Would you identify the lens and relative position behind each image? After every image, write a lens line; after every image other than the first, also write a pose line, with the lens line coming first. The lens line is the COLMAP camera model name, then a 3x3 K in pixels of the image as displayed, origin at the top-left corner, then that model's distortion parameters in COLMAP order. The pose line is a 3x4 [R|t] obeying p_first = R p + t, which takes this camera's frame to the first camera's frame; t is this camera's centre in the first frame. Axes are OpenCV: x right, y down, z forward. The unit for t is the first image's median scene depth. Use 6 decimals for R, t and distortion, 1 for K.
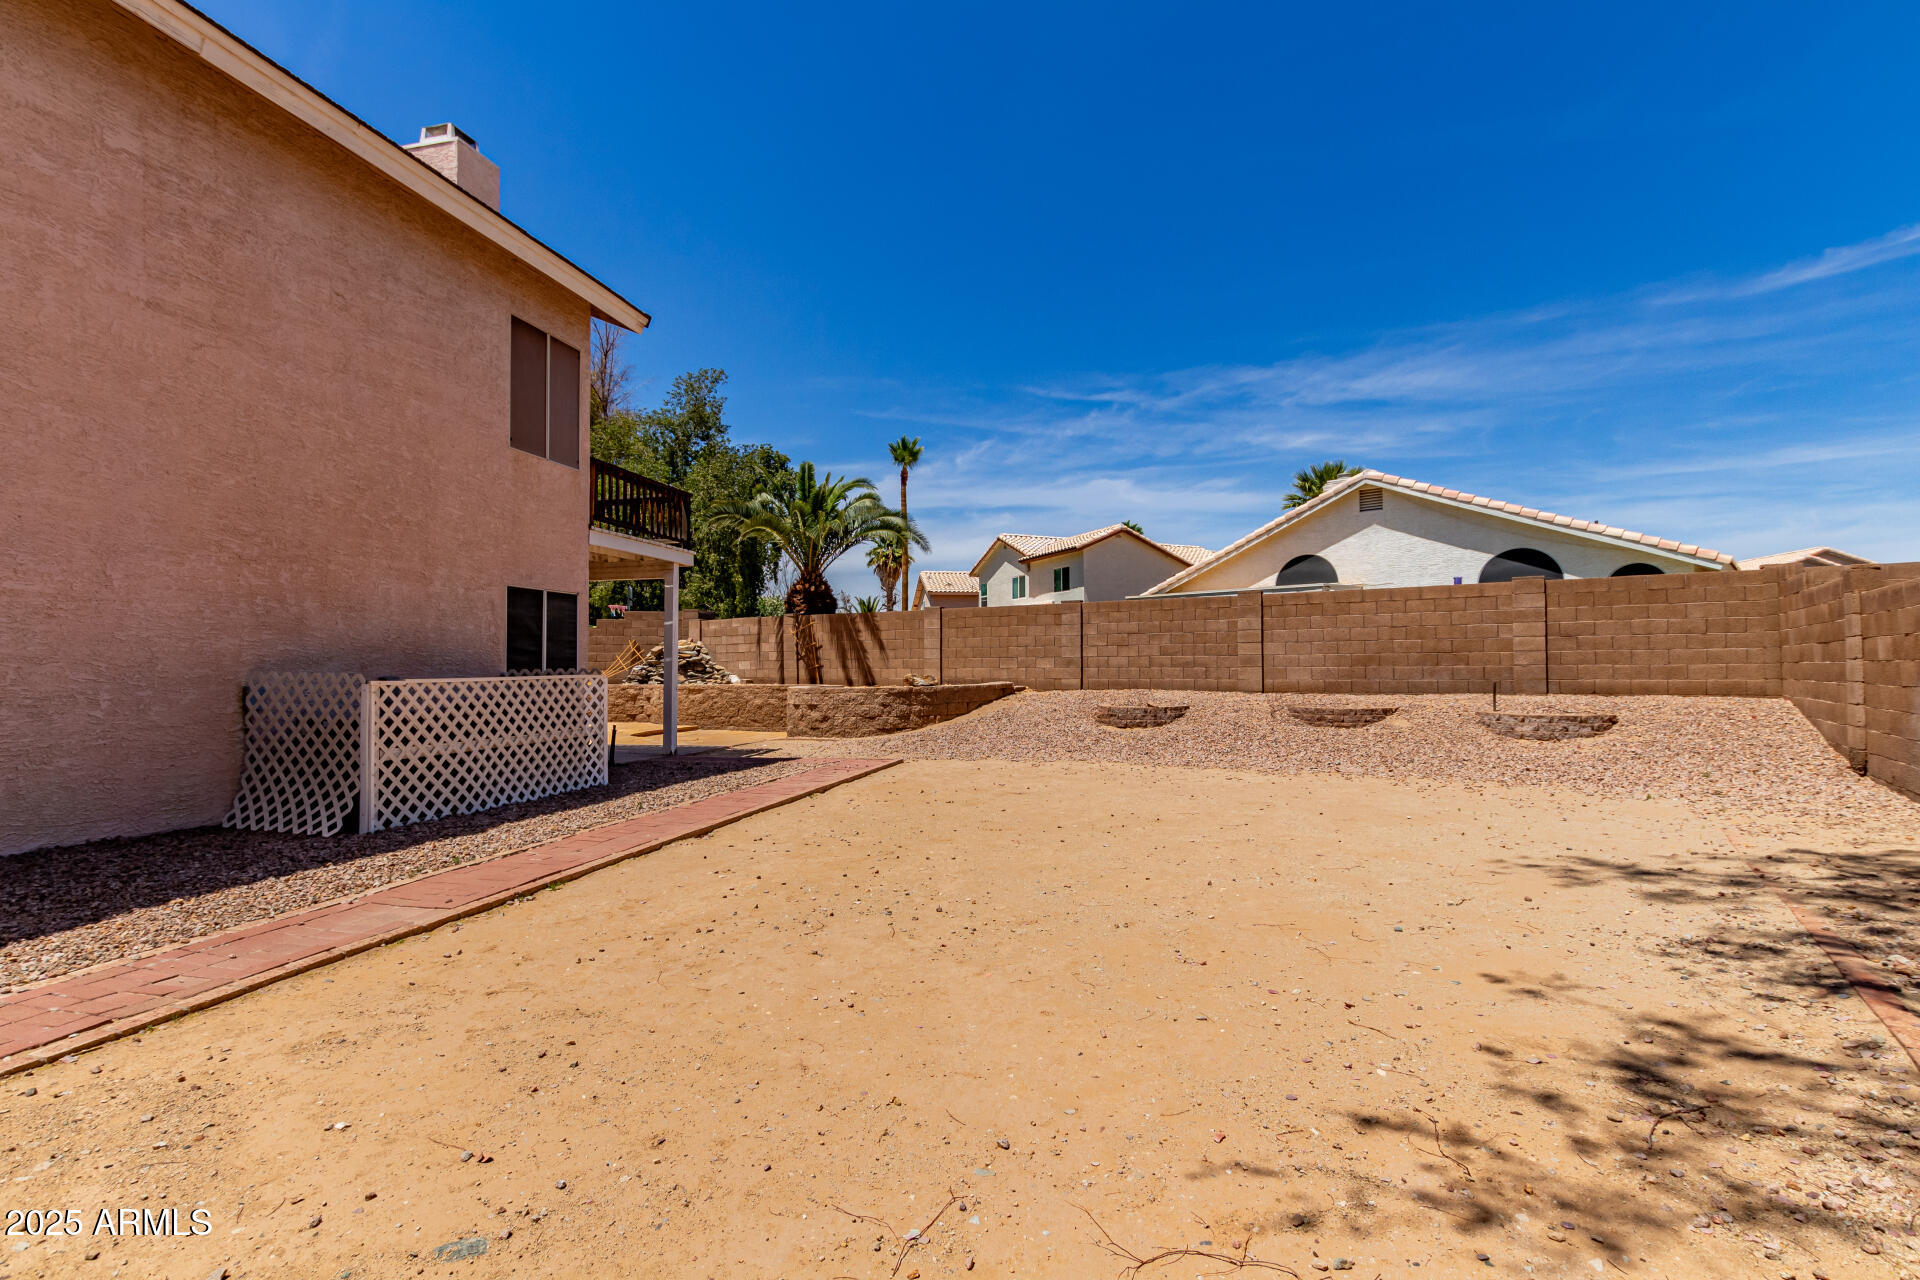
lens RADIAL K [[868.1, 0, 960.0], [0, 868.1, 640.0], [0, 0, 1]] dist [-0.017290, 0.000024]
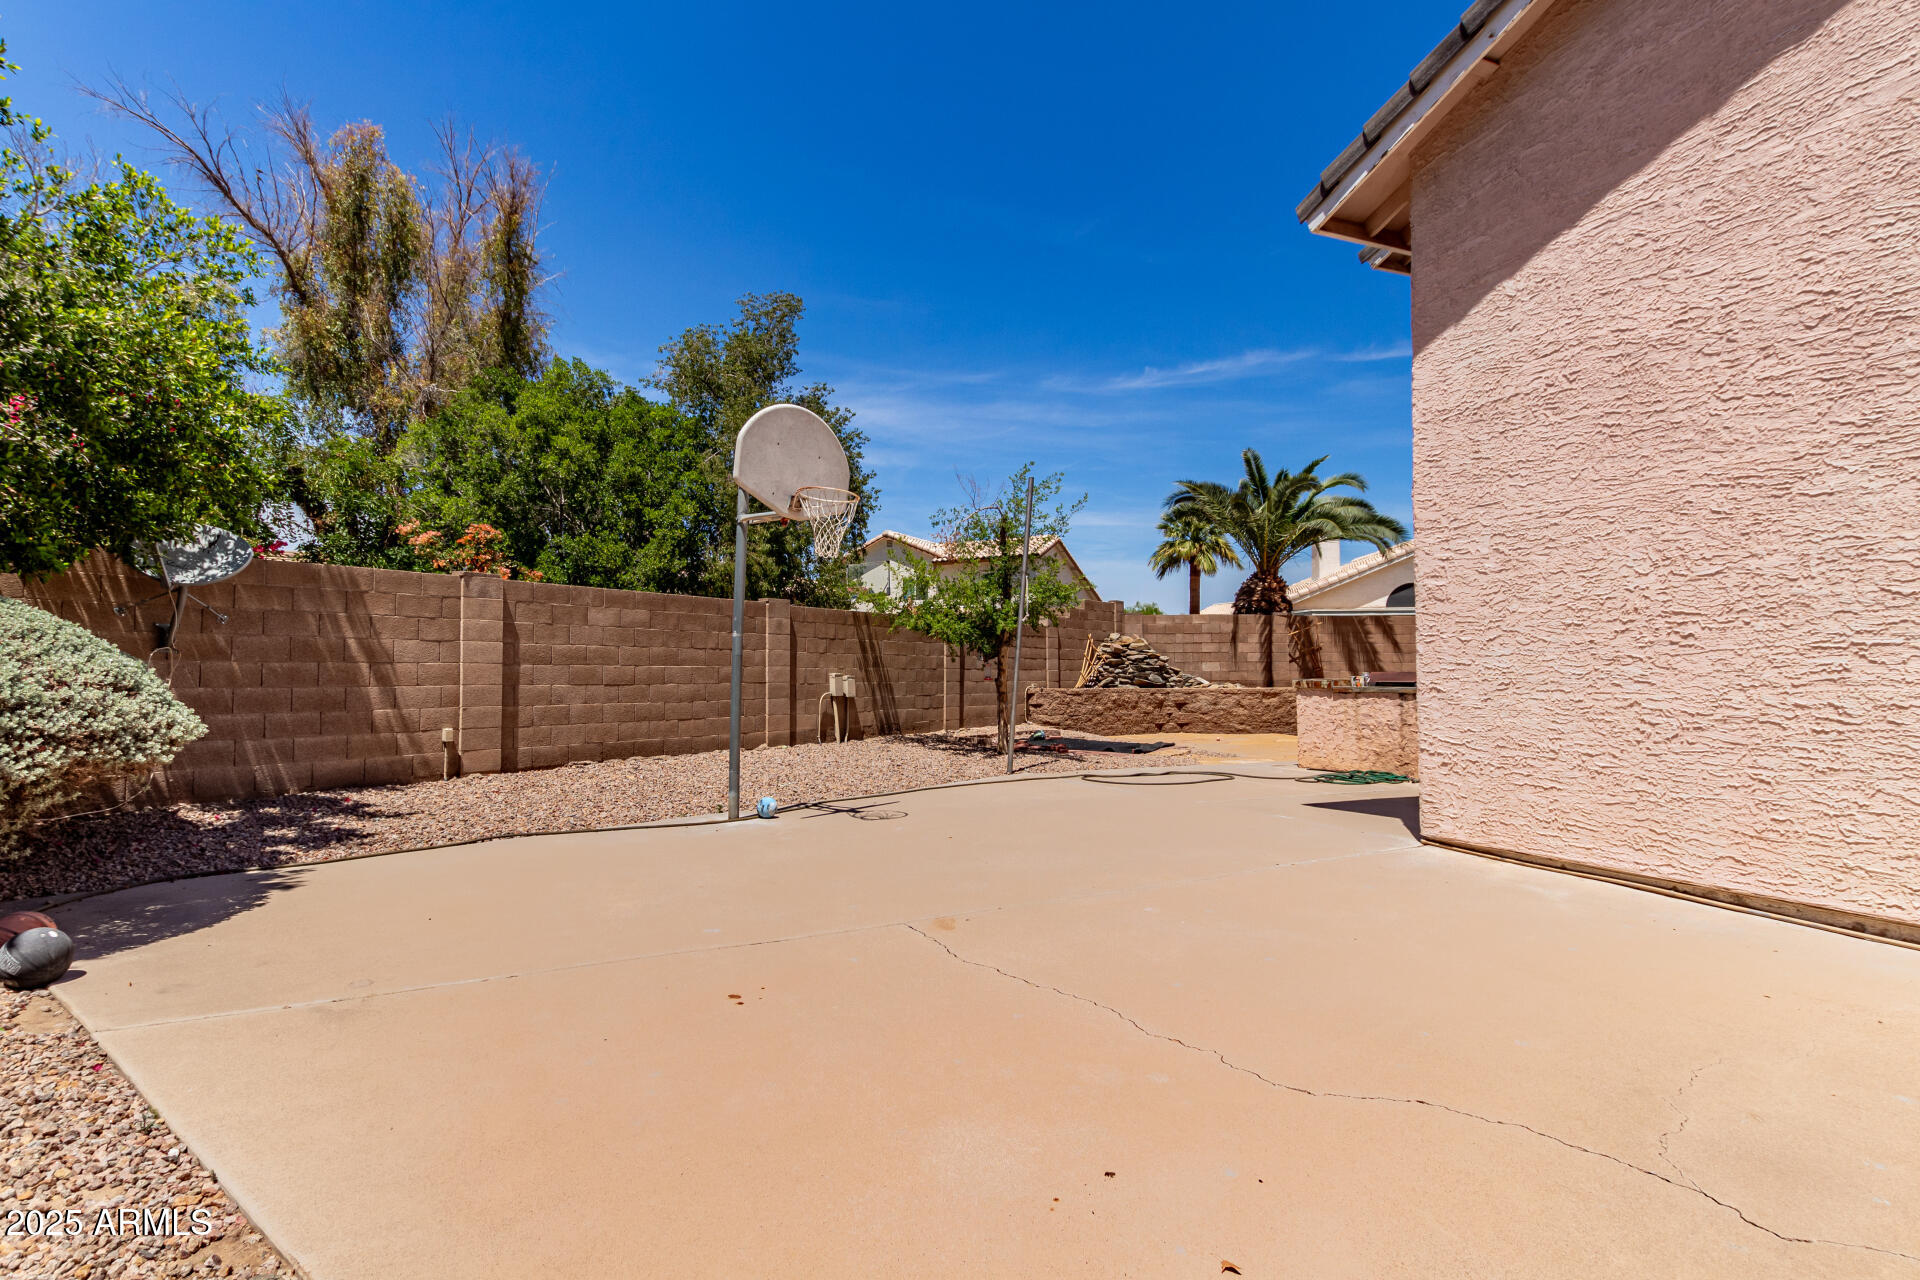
lens RADIAL K [[919.3, 0, 857.5], [0, 919.3, 646.5], [0, 0, 1]] dist [0.000066, 0.000013]
pose [[0.829483, 0.023059, 0.558056, -1.570506], [-0.019339, 0.999734, -0.012565, 0.039341], [-0.558197, -0.000369, 0.829708, 0.599739]]
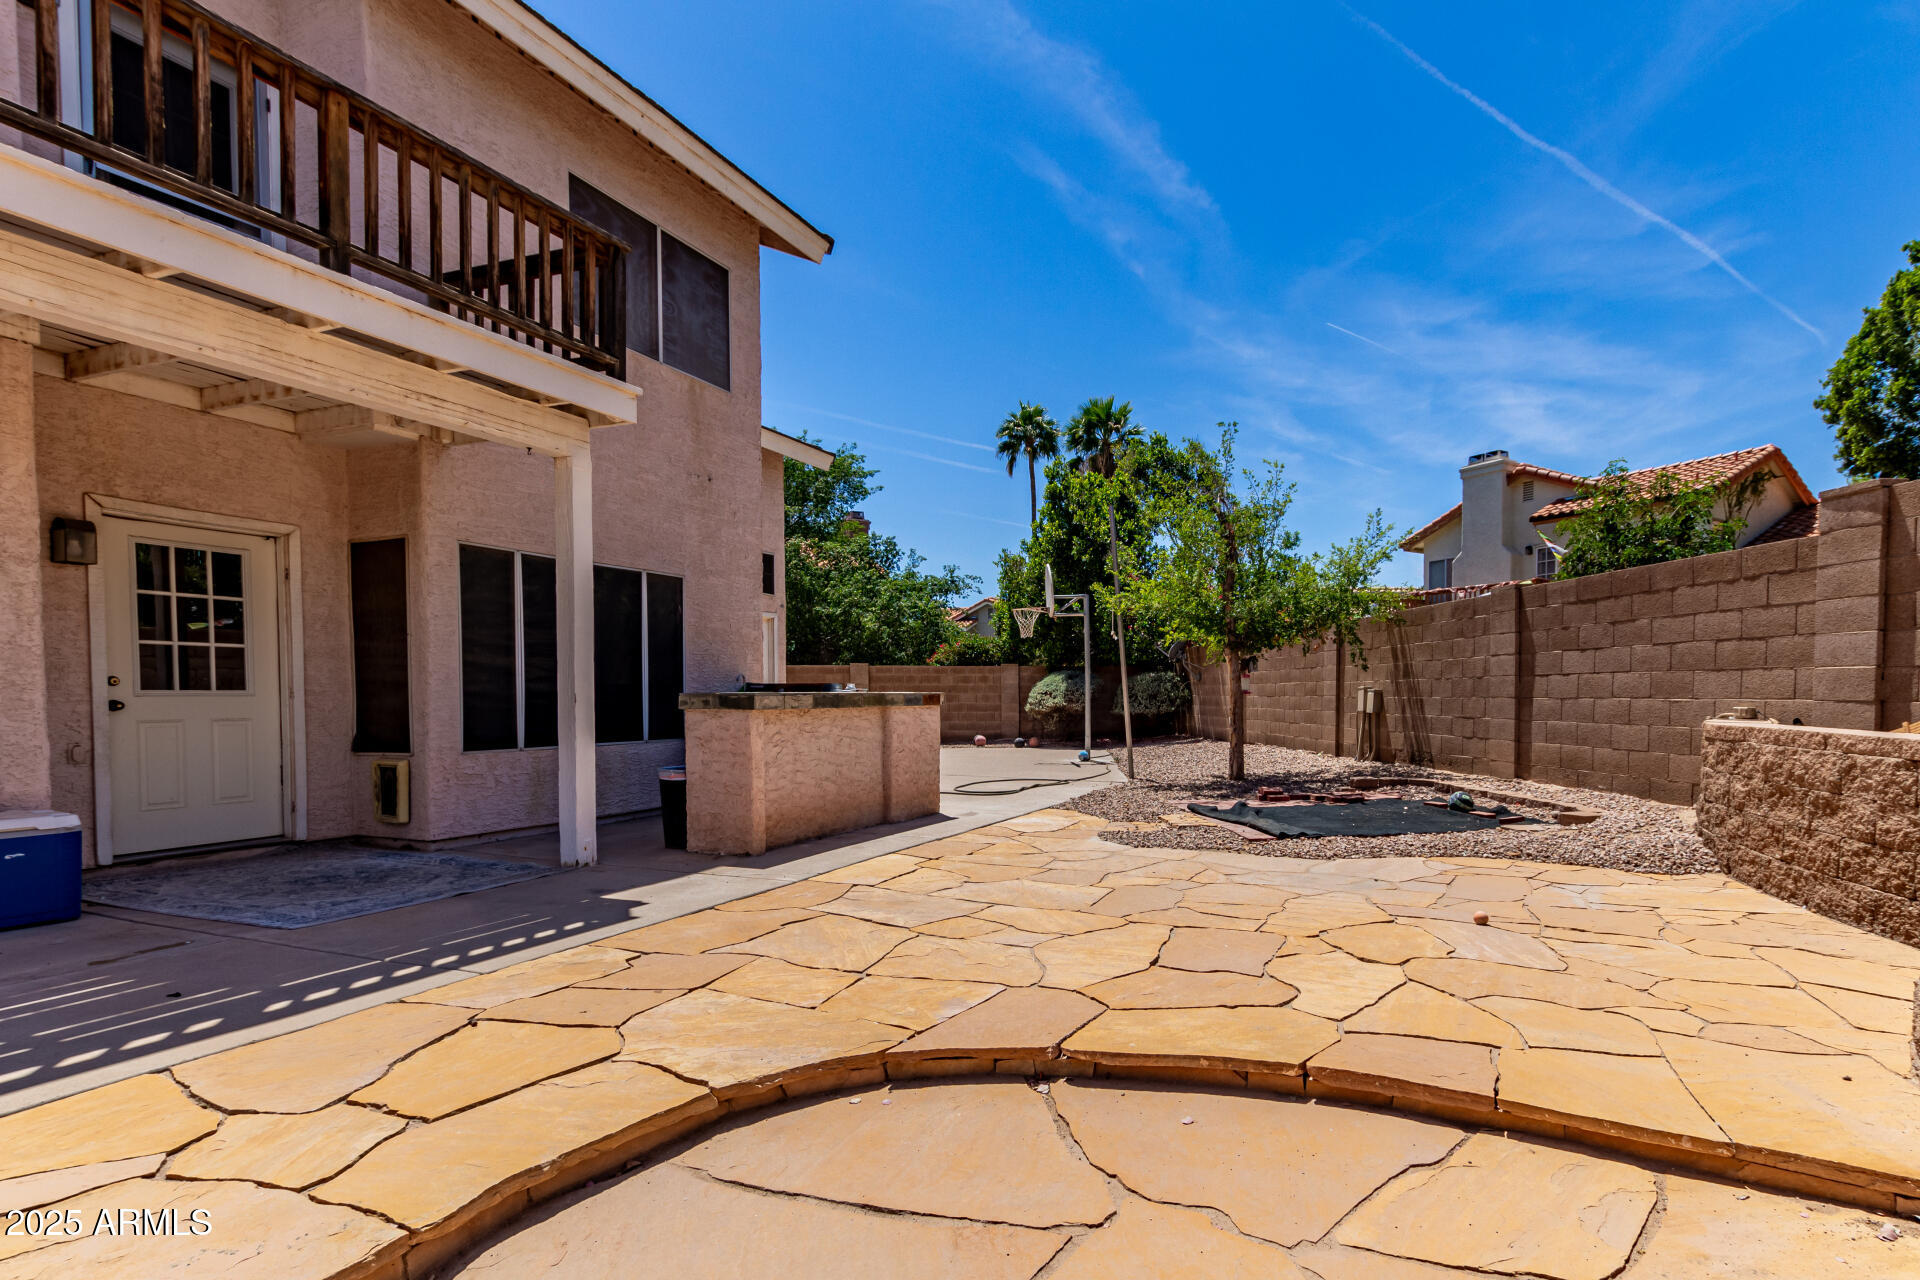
lens RADIAL K [[923.8, 0, 1078.0], [0, 923.8, 739.4], [0, 0, 1]] dist [0.011902, 0.000107]
pose [[-0.122214, 0.055977, -0.990924, -0.244611], [0.033711, 0.998066, 0.052223, 0.050069], [0.991931, -0.027022, -0.123865, 1.195531]]
